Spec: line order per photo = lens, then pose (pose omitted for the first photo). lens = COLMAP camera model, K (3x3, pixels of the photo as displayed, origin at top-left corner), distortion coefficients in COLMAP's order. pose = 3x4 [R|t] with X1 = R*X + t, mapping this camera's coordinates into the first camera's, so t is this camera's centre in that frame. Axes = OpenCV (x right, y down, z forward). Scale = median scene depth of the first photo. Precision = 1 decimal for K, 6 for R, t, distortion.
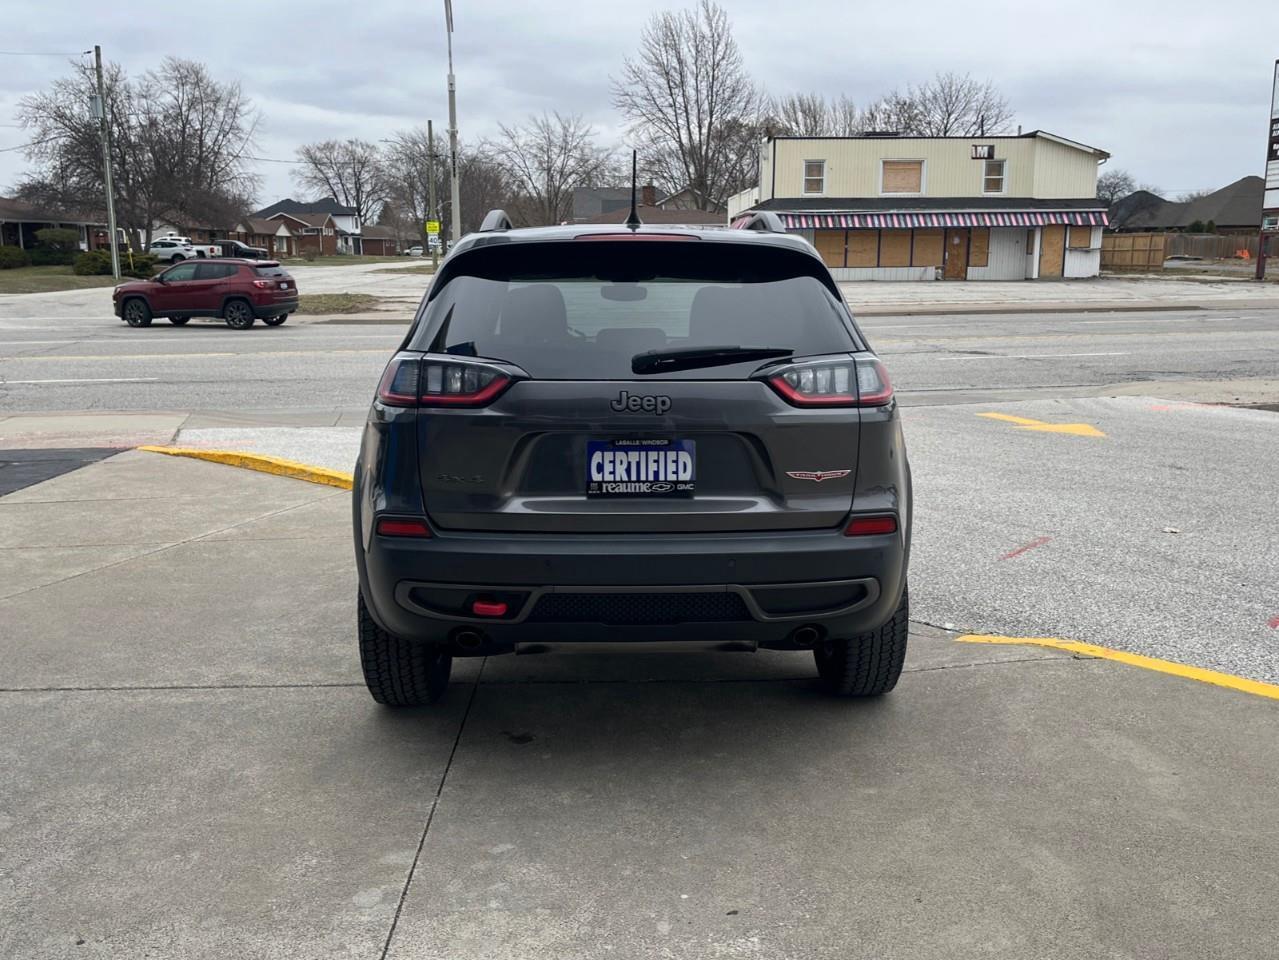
lens RADIAL K [[1152.1, 0, 642.4], [0, 1152.1, 483.3], [0, 0, 1]] dist [0.051863, -0.049395]
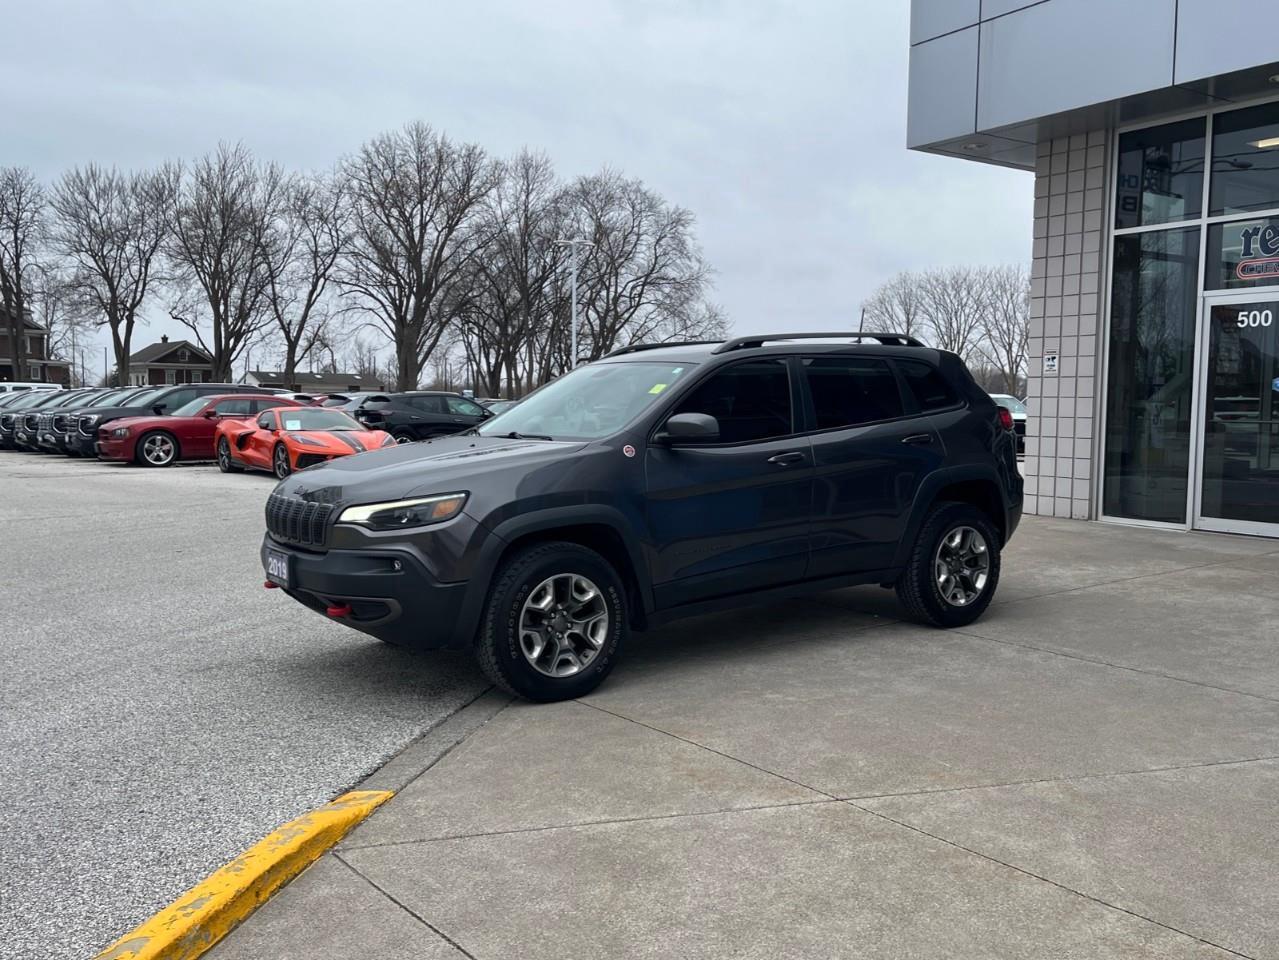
lens RADIAL K [[1152.1, 0, 642.4], [0, 1152.1, 483.3], [0, 0, 1]] dist [0.051863, -0.049395]
pose [[-0.556868, -0.059310, 0.828481, -0.119056], [0.154585, 0.972620, 0.173534, -0.032857], [-0.816089, 0.224706, -0.532453, 0.198874]]
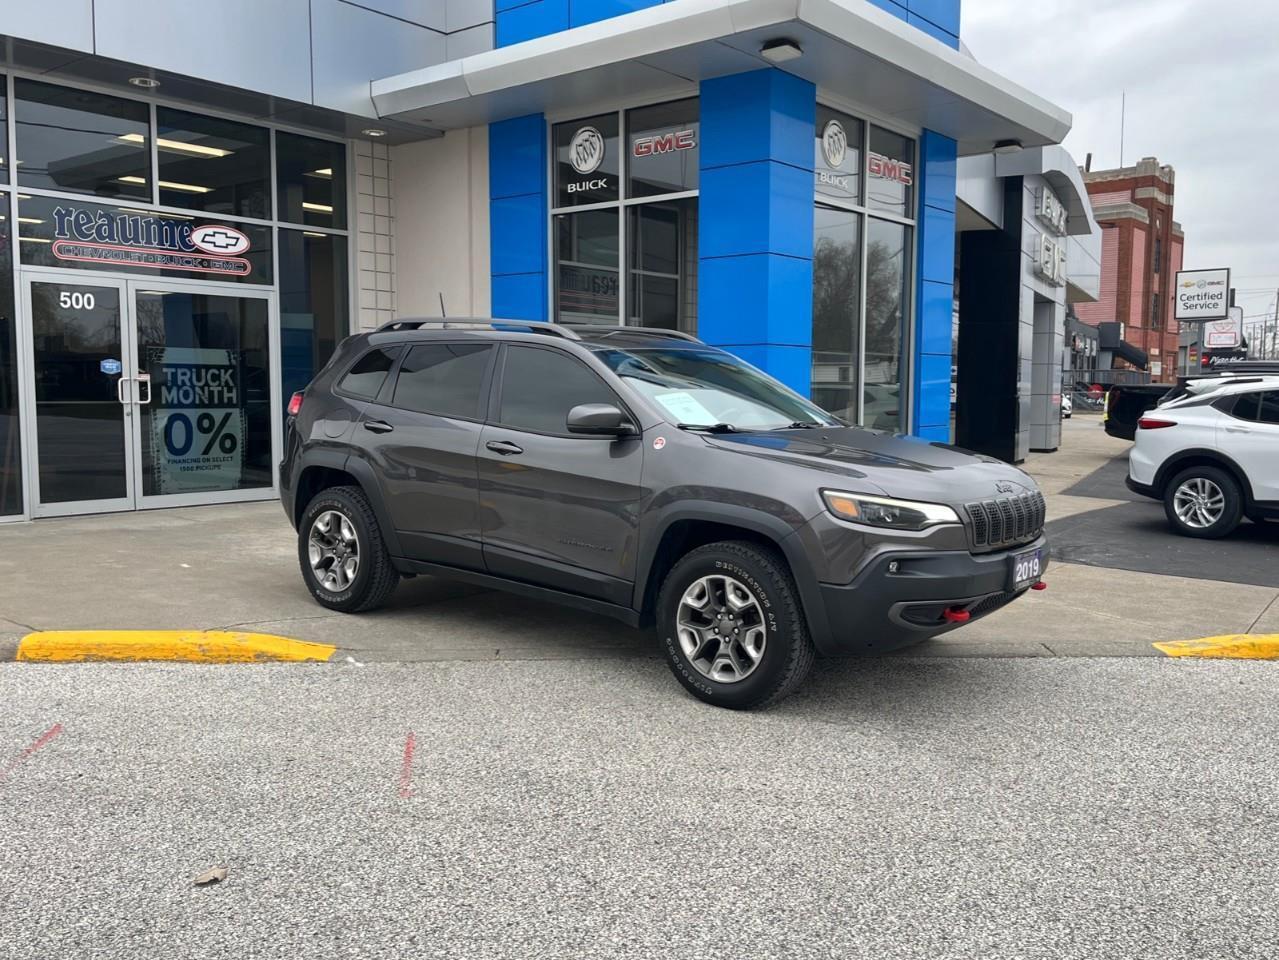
lens RADIAL K [[1152.1, 0, 642.4], [0, 1152.1, 483.3], [0, 0, 1]] dist [0.051863, -0.049395]
pose [[-0.654408, 0.060529, -0.753715, 0.102149], [-0.147856, 0.967305, 0.206057, -0.035048], [0.741545, 0.246286, -0.624063, 0.207705]]
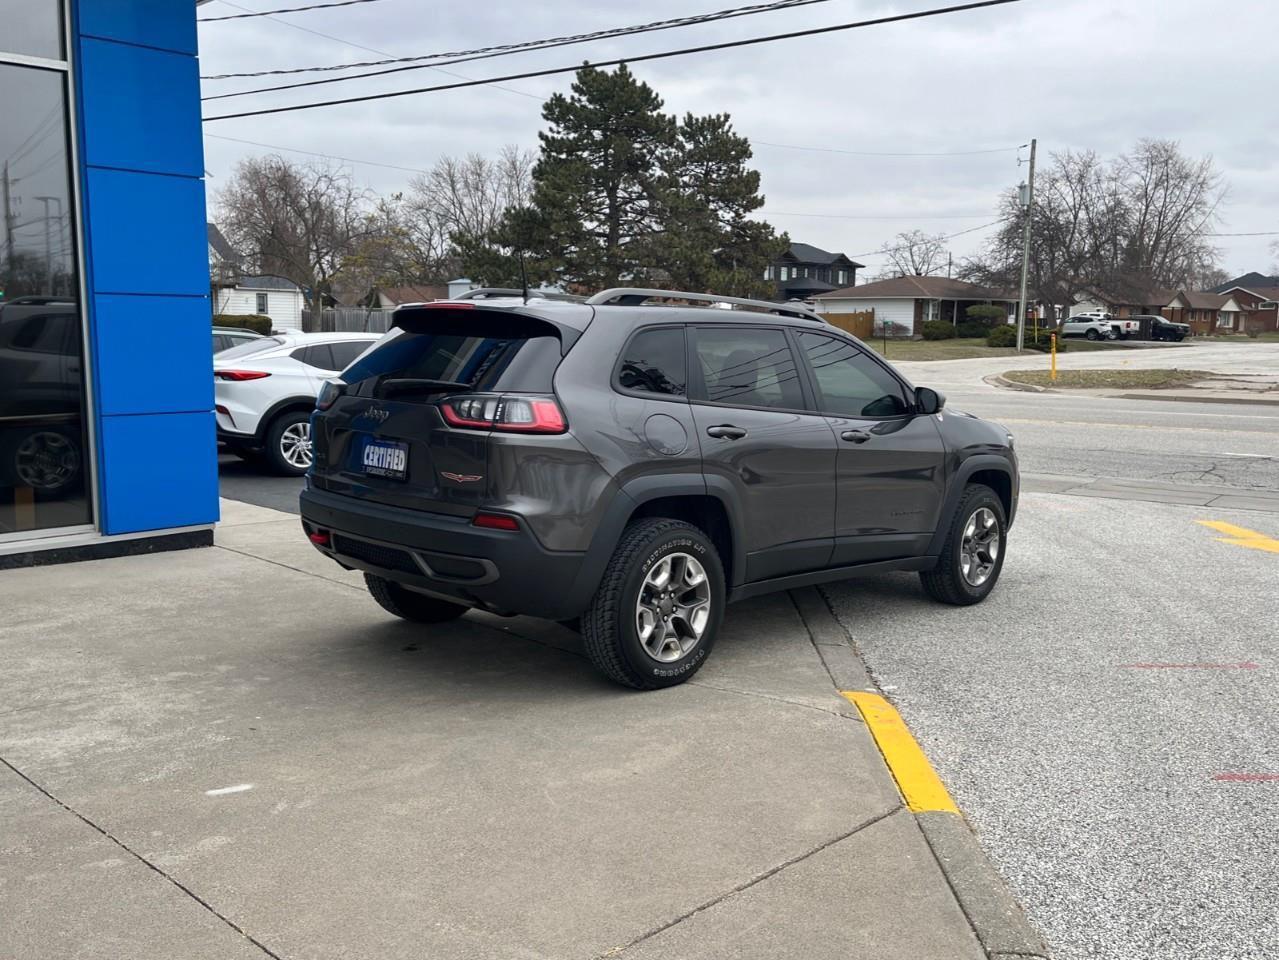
lens RADIAL K [[1143.1, 0, 641.3], [0, 1143.1, 486.3], [0, 0, 1]] dist [0.071994, -0.119412]
pose [[0.703108, 0.110403, -0.702461, 0.089726], [-0.151970, 0.988380, 0.003230, -0.002370], [0.694655, 0.104482, 0.711715, 0.013039]]
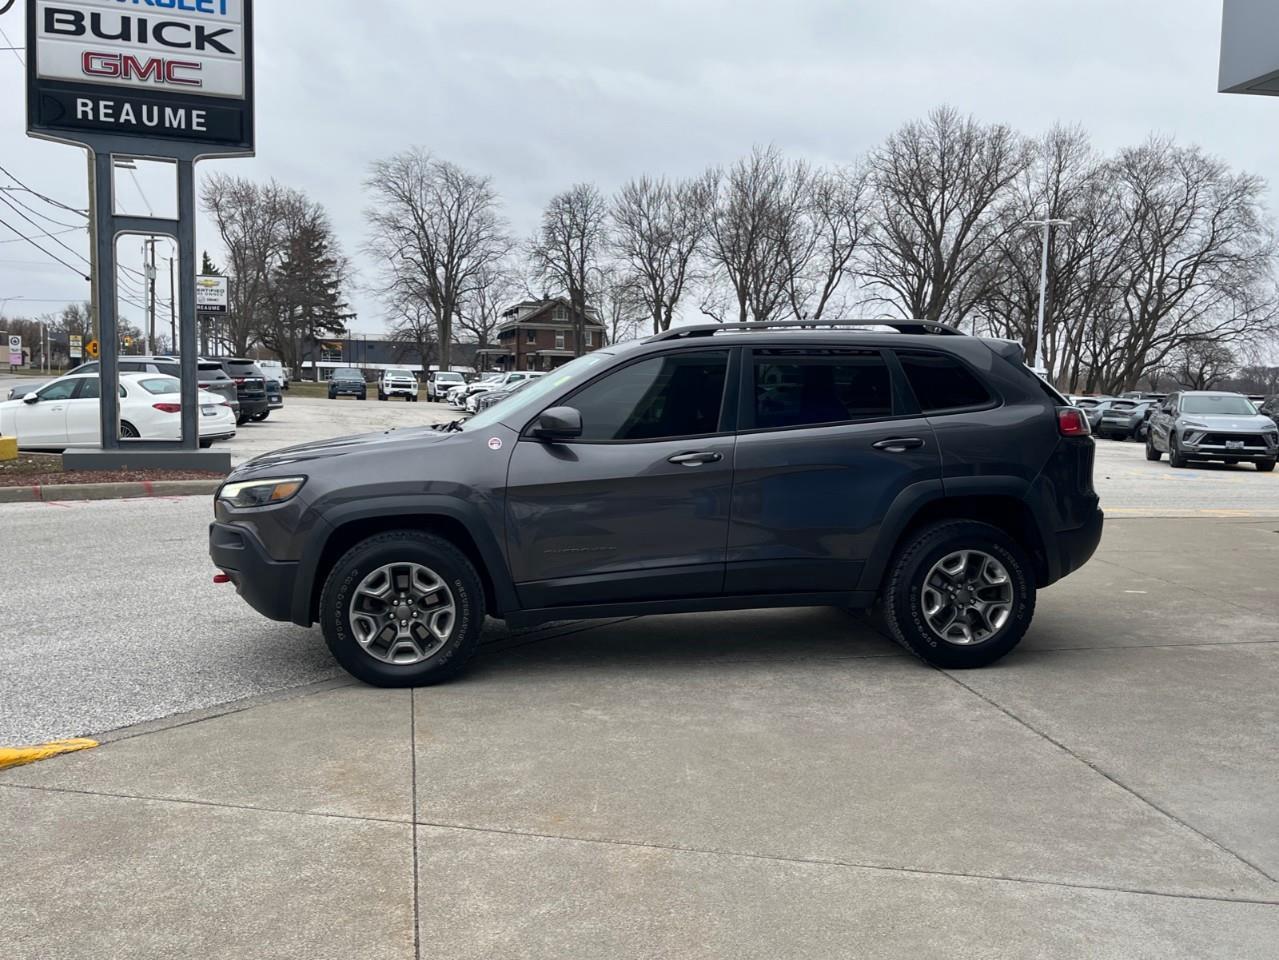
lens RADIAL K [[1152.1, 0, 642.4], [0, 1152.1, 483.3], [0, 0, 1]] dist [0.051863, -0.049395]
pose [[-0.122091, -0.085048, 0.988868, -0.136756], [0.169034, 0.979985, 0.105154, -0.021500], [-0.978019, 0.179991, -0.105272, 0.134640]]
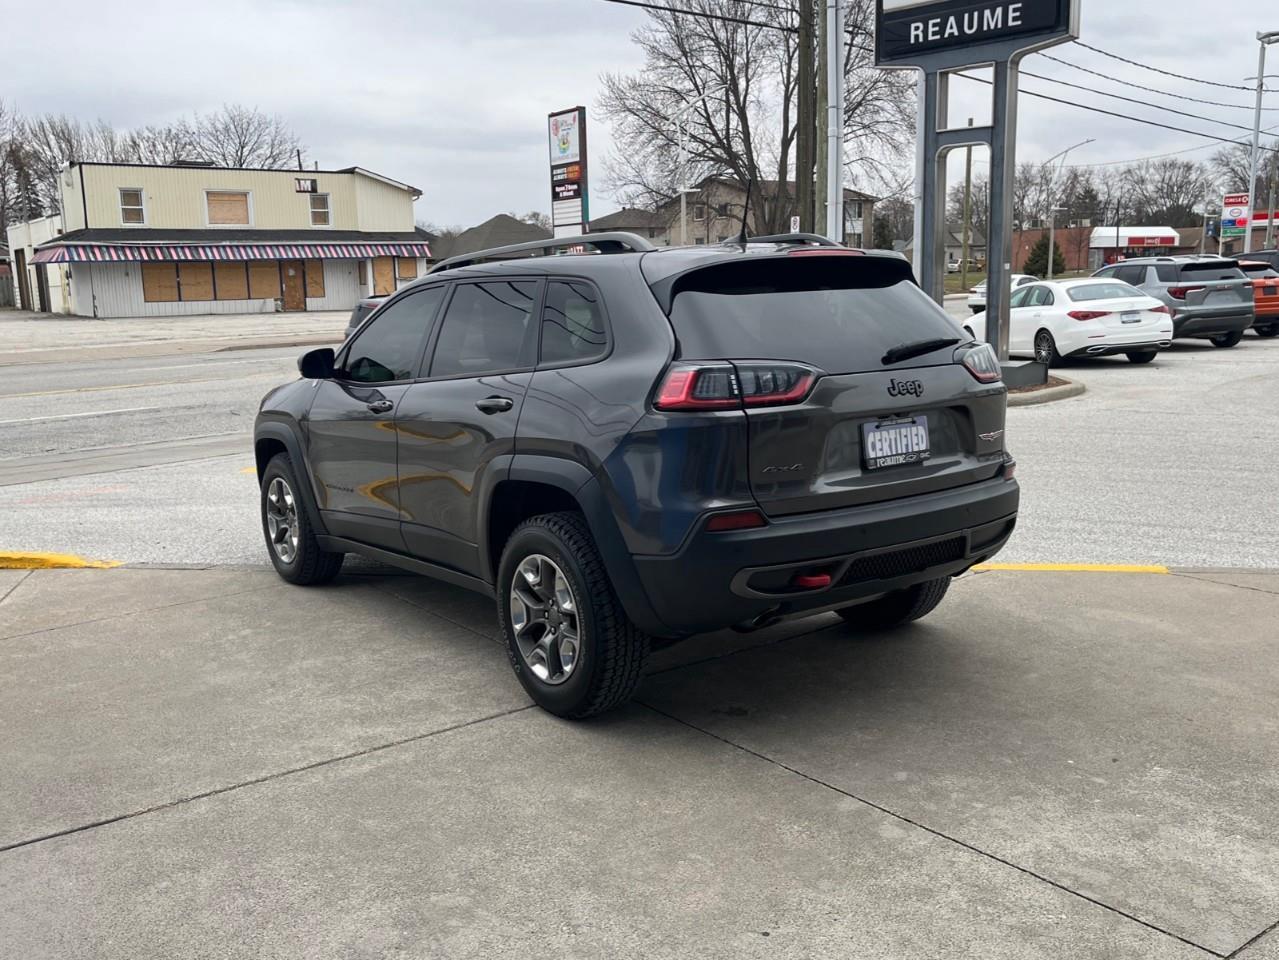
lens RADIAL K [[1161.5, 0, 624.3], [0, 1161.5, 481.1], [0, 0, 1]] dist [0.018989, 0.009626]
pose [[0.829701, -0.114255, 0.546391, -0.063358], [0.130598, 0.991395, 0.008993, -0.001552], [-0.542716, 0.063896, 0.837482, 0.010486]]
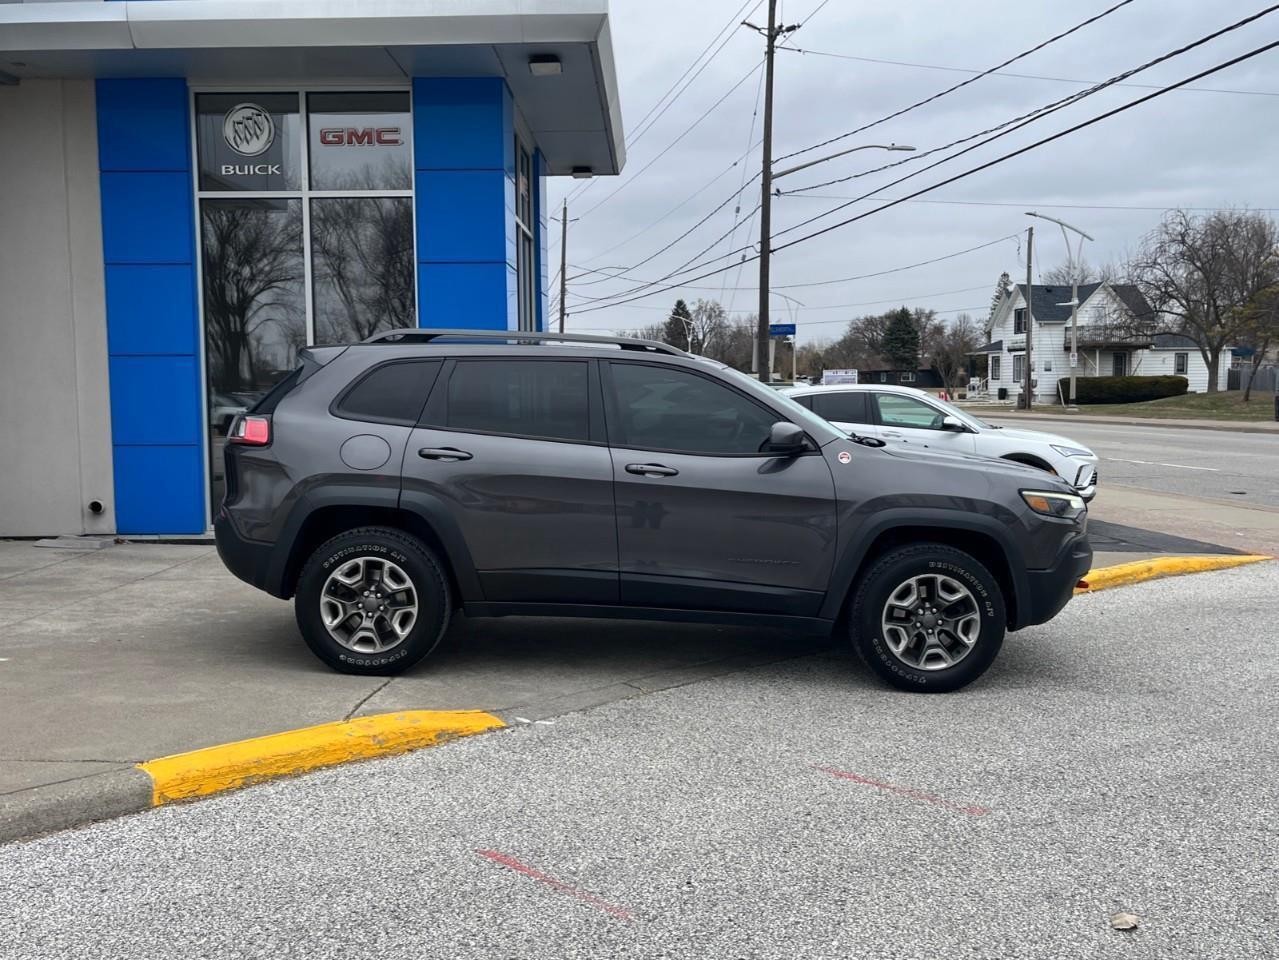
lens RADIAL K [[1152.1, 0, 642.4], [0, 1152.1, 483.3], [0, 0, 1]] dist [0.051863, -0.049395]
pose [[-0.053739, 0.084301, -0.994990, 0.136618], [-0.183686, 0.978592, 0.092833, -0.020375], [0.981515, 0.187755, -0.037103, 0.121222]]
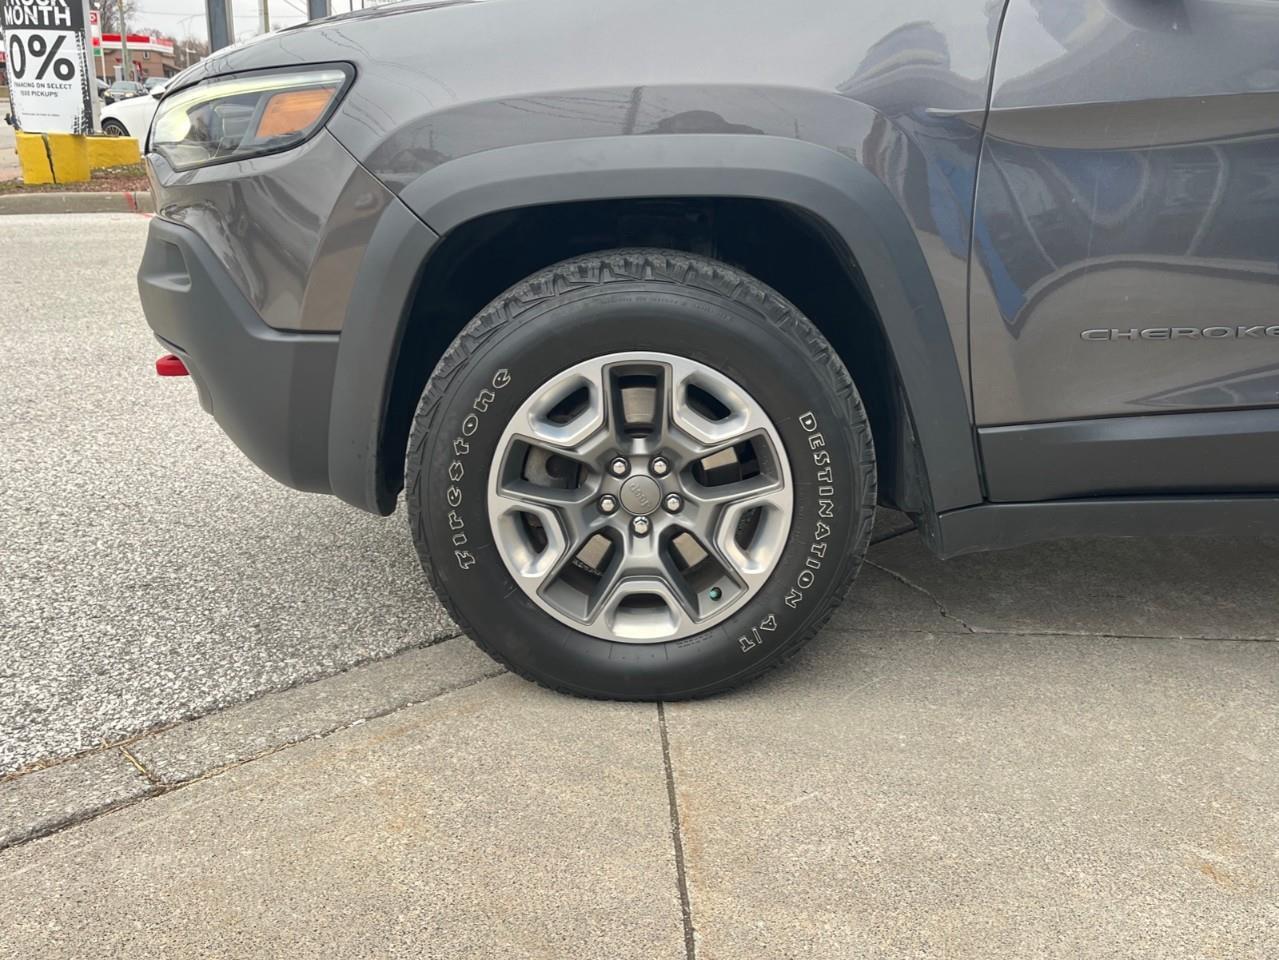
lens RADIAL K [[1143.1, 0, 641.3], [0, 1143.1, 486.3], [0, 0, 1]] dist [0.071994, -0.119412]
pose [[0.034157, -0.303811, 0.952120, -0.058318], [0.158184, 0.942311, 0.295006, -0.012681], [-0.986819, 0.140534, 0.080245, 0.144891]]
